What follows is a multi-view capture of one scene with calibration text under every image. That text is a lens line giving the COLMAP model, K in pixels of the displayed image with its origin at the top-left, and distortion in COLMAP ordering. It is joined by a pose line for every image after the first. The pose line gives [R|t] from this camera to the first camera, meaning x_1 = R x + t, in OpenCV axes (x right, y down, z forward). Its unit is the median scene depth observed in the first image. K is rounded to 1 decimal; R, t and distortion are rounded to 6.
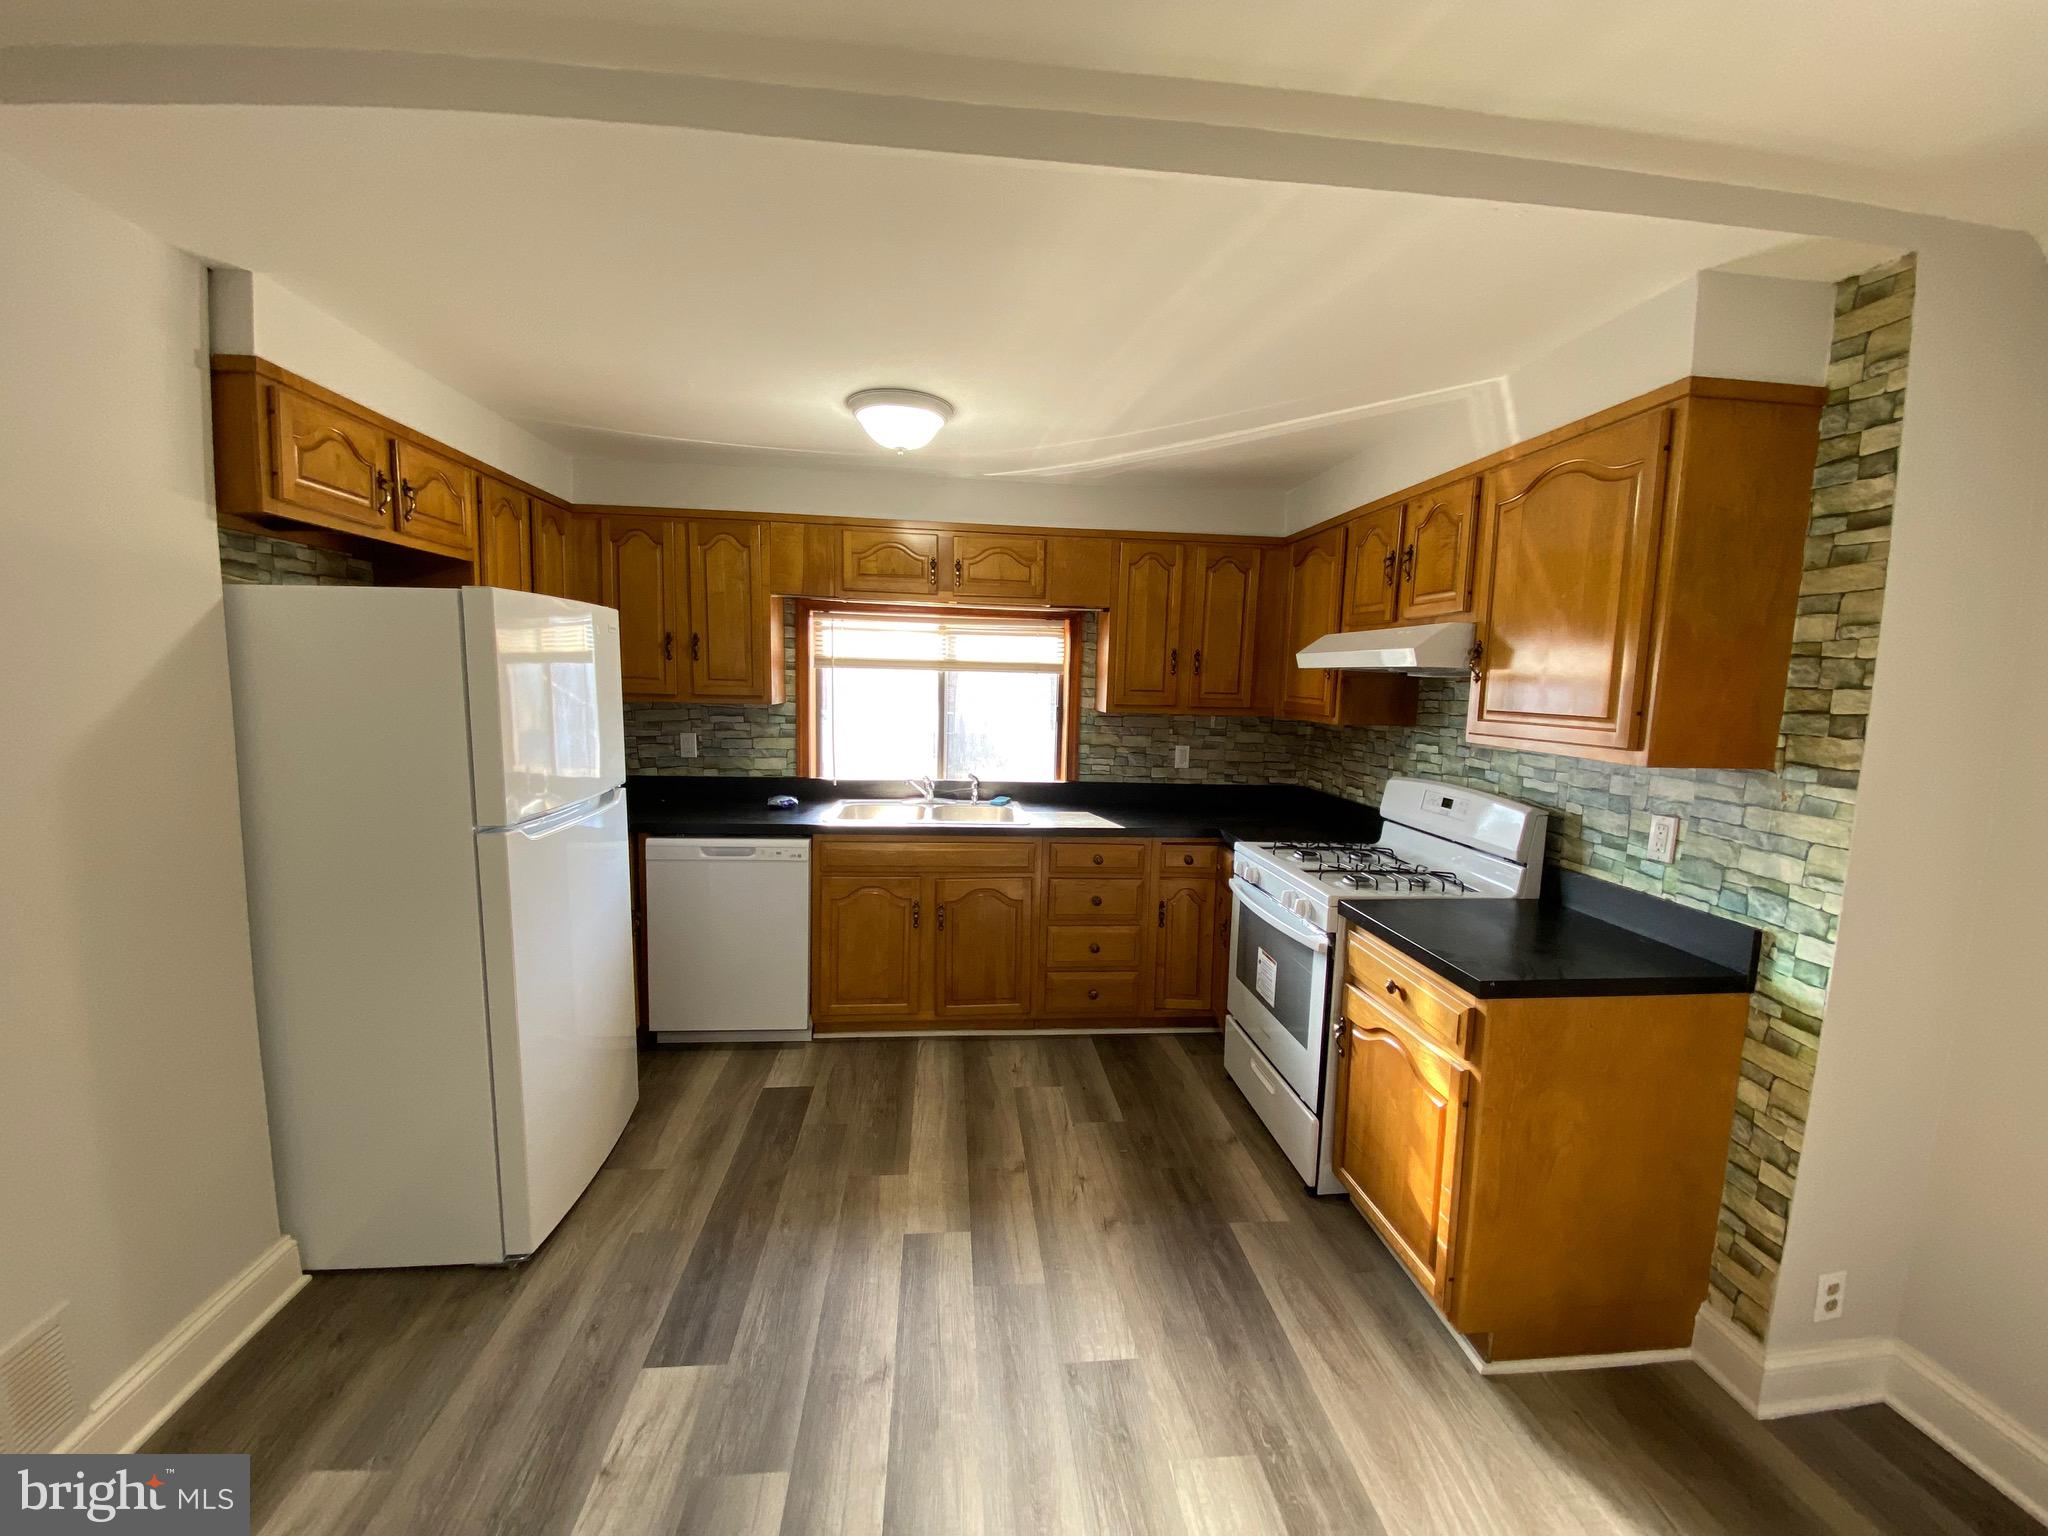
lens RADIAL K [[820.2, 0, 1028.2], [0, 820.2, 768.7], [0, 0, 1]] dist [0.010823, -0.013792]
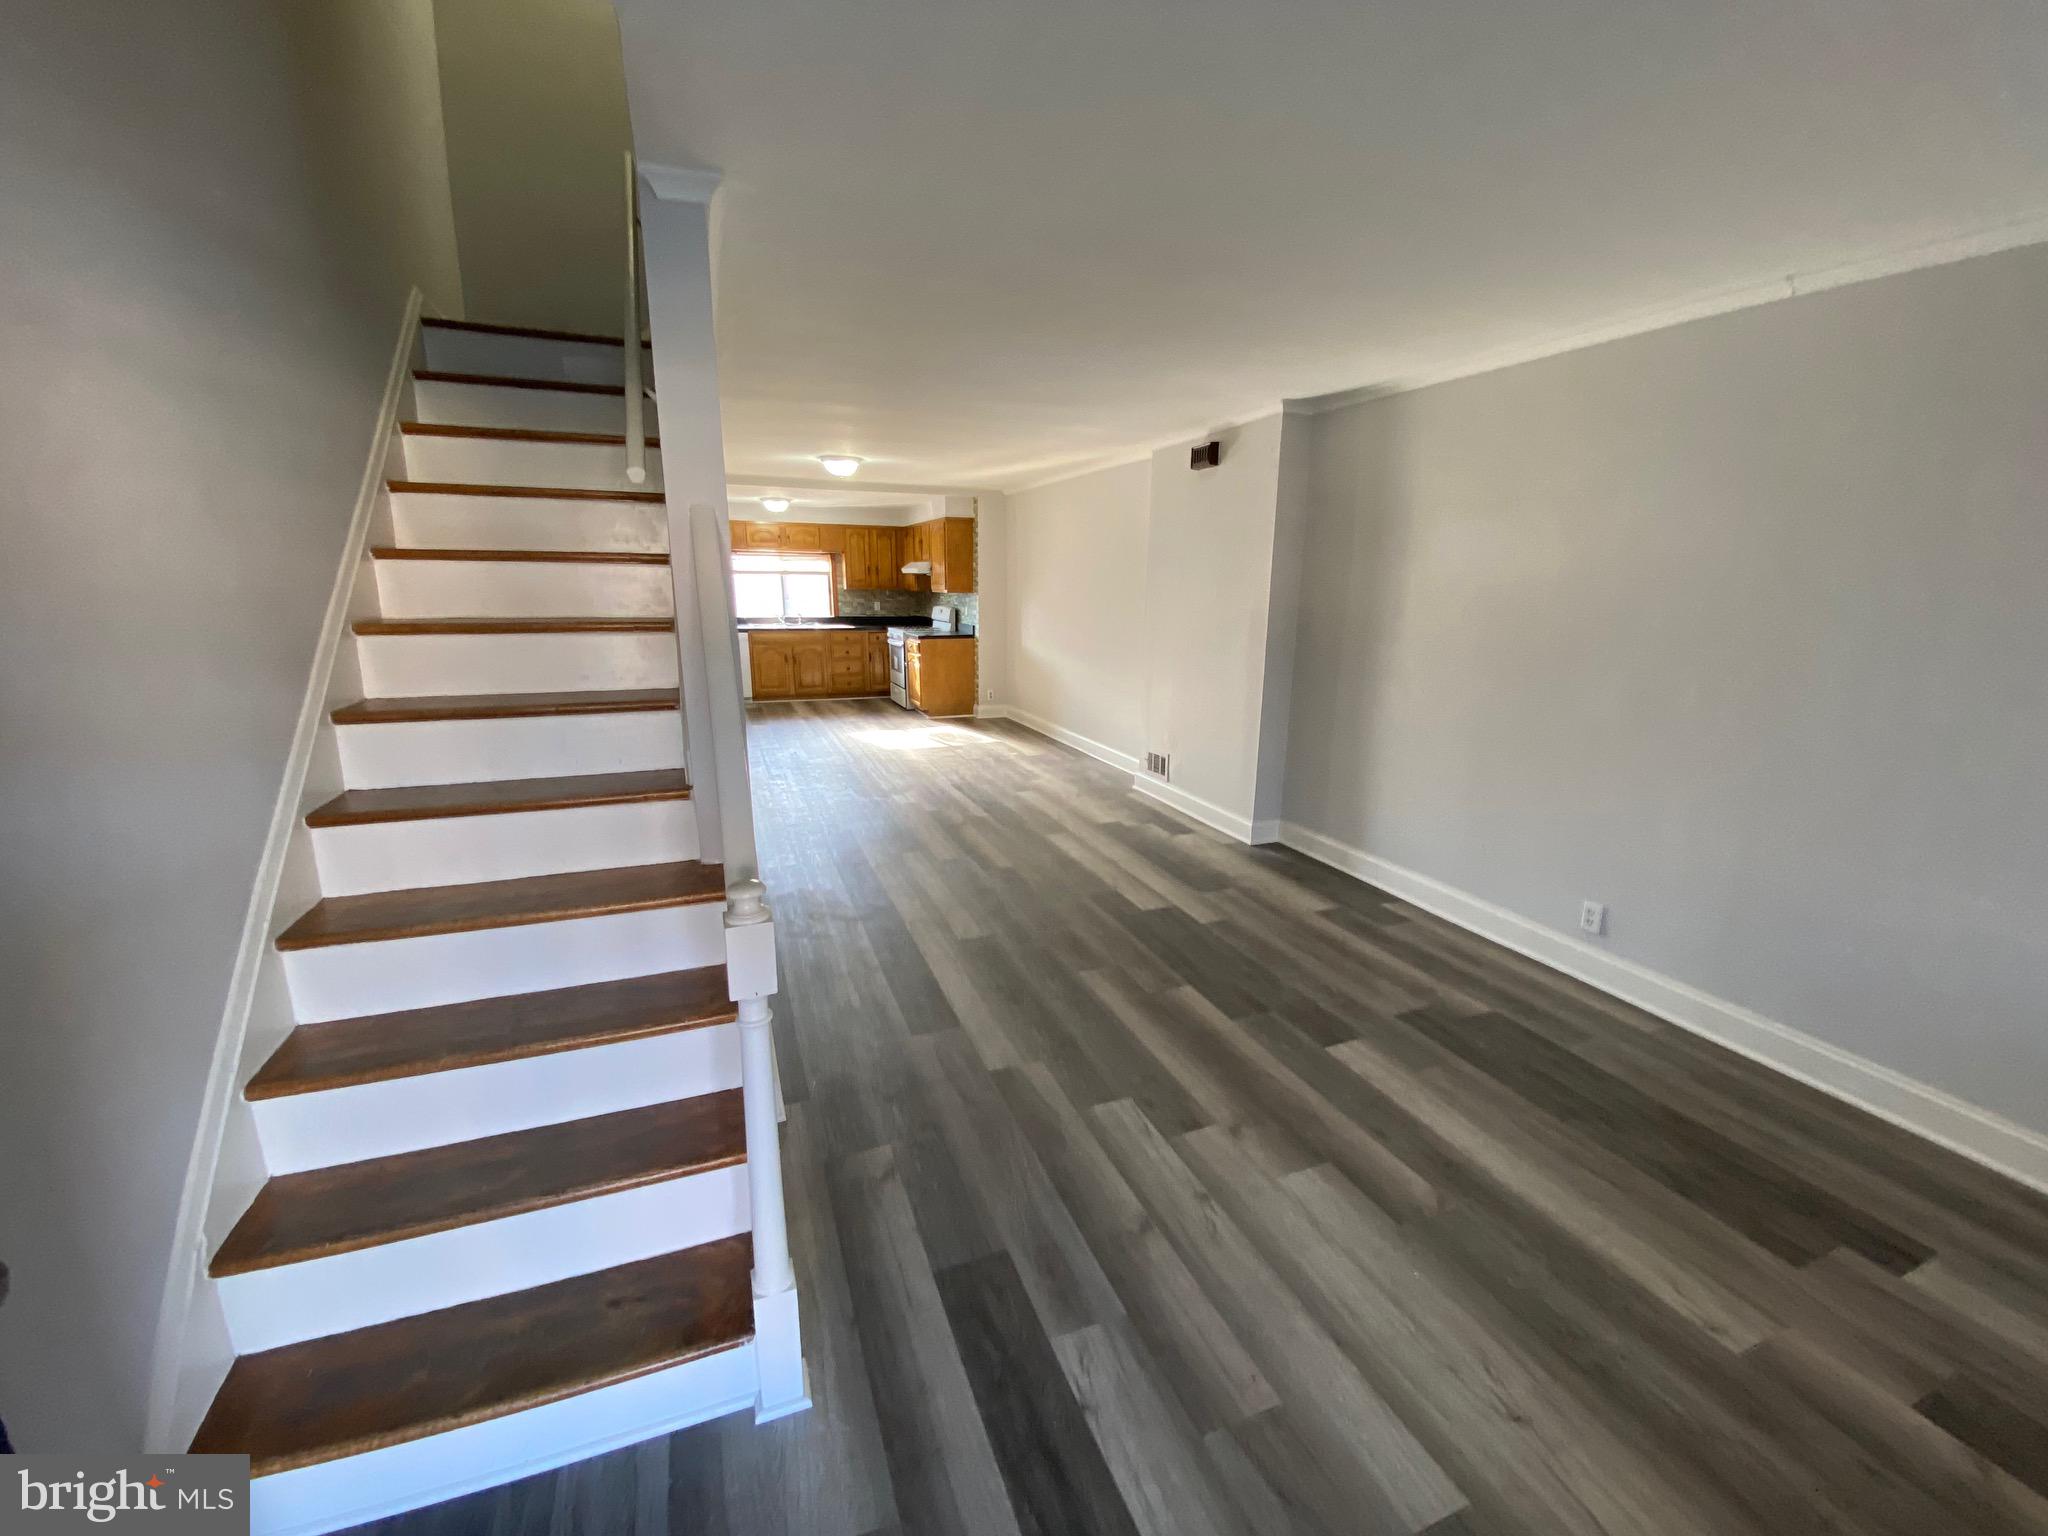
lens RADIAL K [[820.2, 0, 1026.0], [0, 820.2, 764.0], [0, 0, 1]] dist [0.010823, -0.013792]
pose [[0.964562, -0.074395, 0.253151, -0.085706], [0.046915, 0.992497, 0.112913, 0.294326], [-0.259652, -0.097035, 0.960815, -2.389707]]
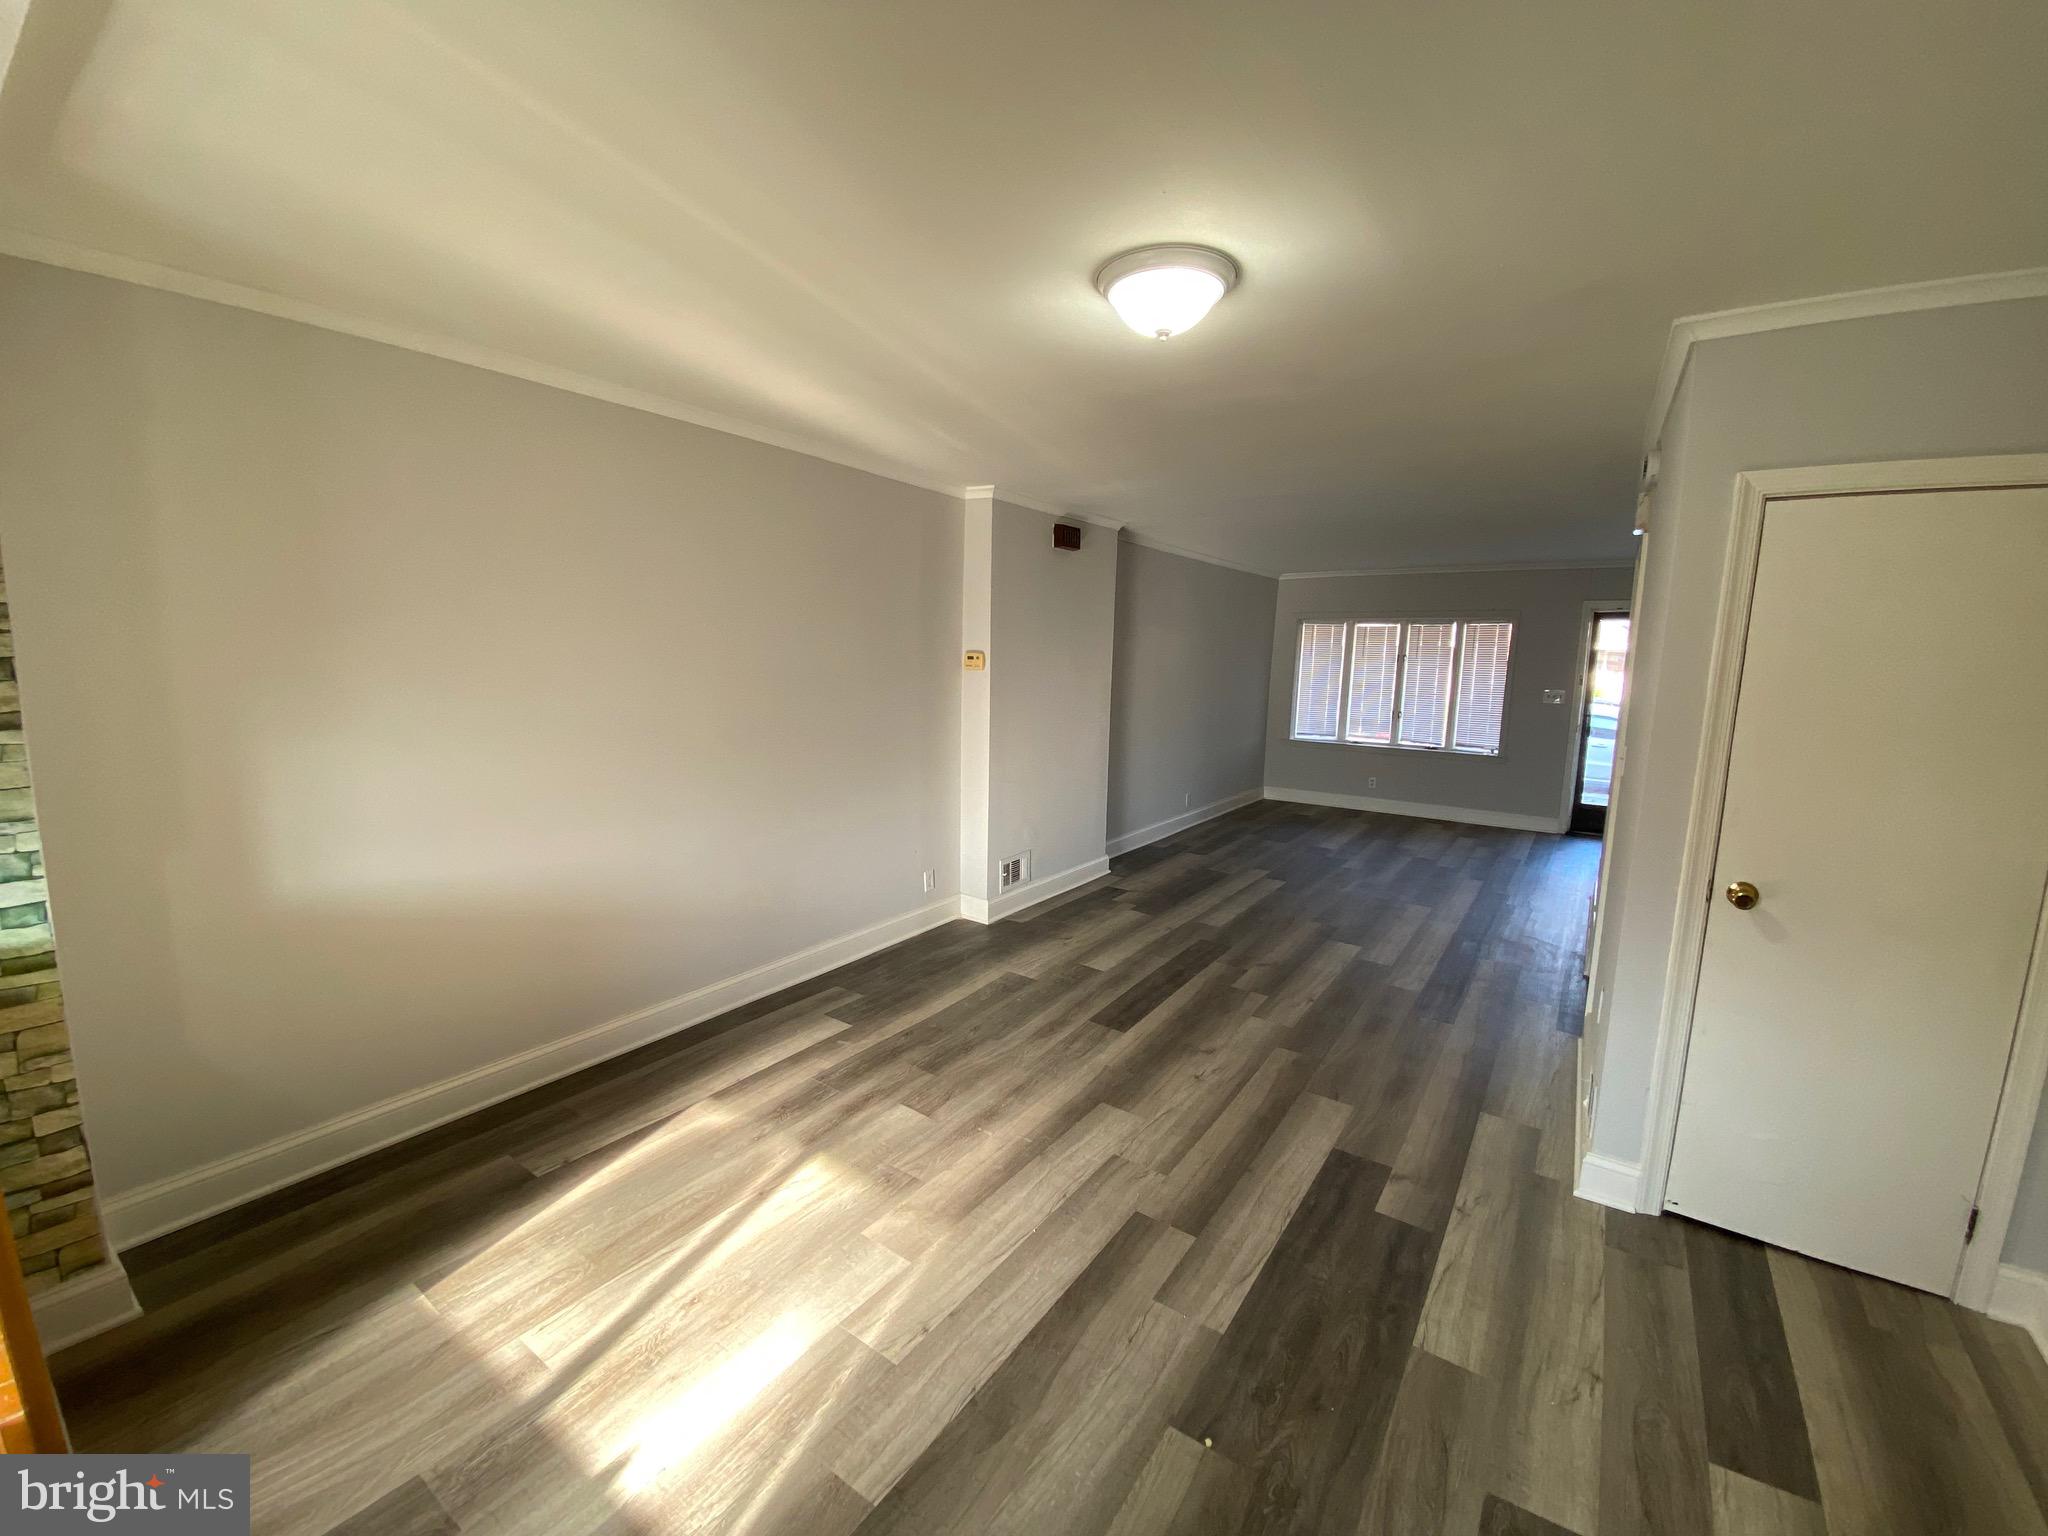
lens RADIAL K [[820.2, 0, 1006.1], [0, 820.2, 765.7], [0, 0, 1]] dist [0.010823, -0.013792]
pose [[-0.745807, -0.133890, 0.652569, -0.321915], [0.038195, 0.969388, 0.242546, -0.070249], [-0.665067, 0.205817, -0.717862, 0.487104]]
